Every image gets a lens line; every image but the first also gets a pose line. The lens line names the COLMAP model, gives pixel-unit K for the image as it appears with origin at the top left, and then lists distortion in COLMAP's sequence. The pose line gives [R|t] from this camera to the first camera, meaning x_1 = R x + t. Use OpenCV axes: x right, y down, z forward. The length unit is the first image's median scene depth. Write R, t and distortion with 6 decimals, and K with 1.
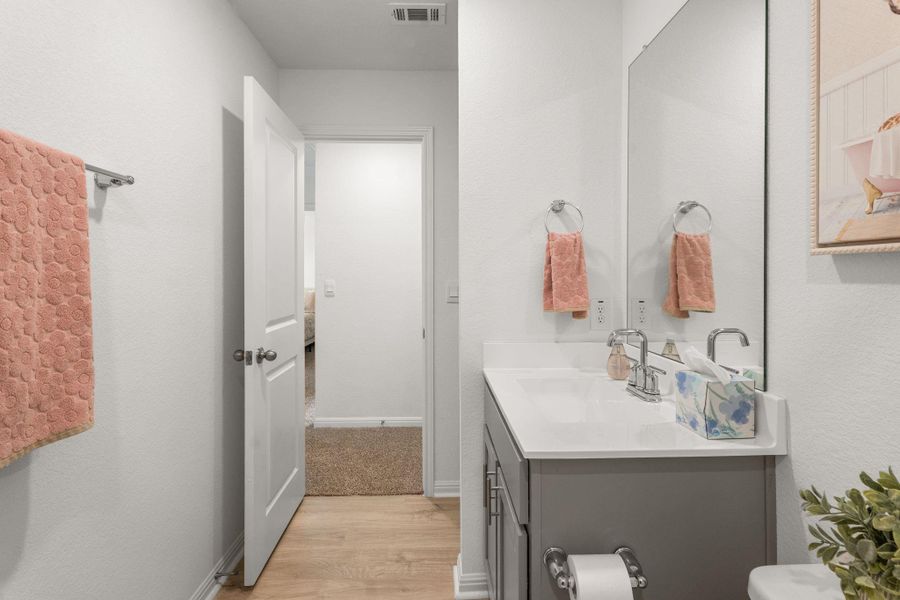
lens RADIAL K [[423.1, 0, 452.1], [0, 423.1, 275.0], [0, 0, 1]] dist [0.003971, 0.001083]
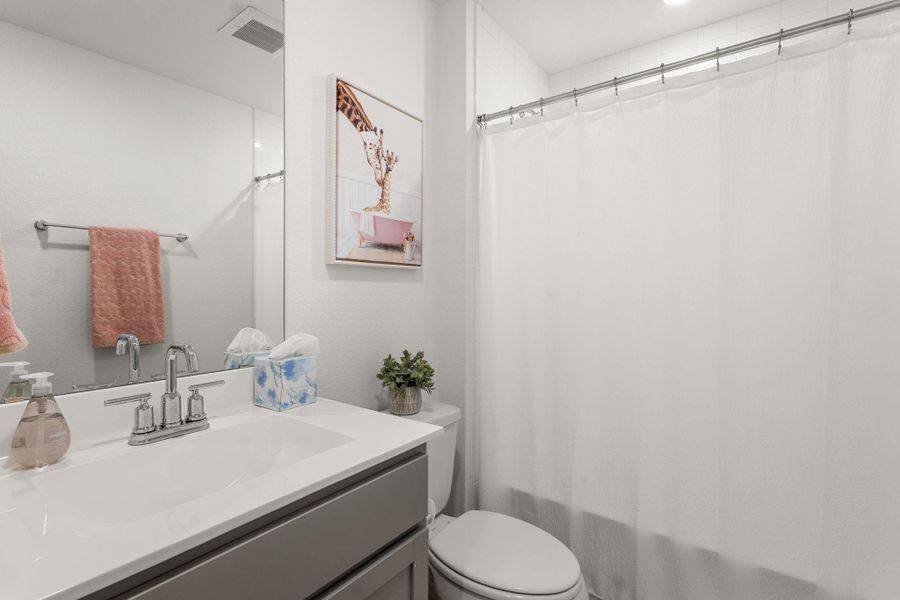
lens RADIAL K [[423.1, 0, 449.3], [0, 423.1, 297.7], [0, 0, 1]] dist [0.003971, 0.001083]
pose [[-0.779407, -0.013504, 0.626373, -0.640228], [-0.003271, 0.999842, 0.017485, 0.062537], [-0.626510, 0.011579, -0.779327, 2.188038]]
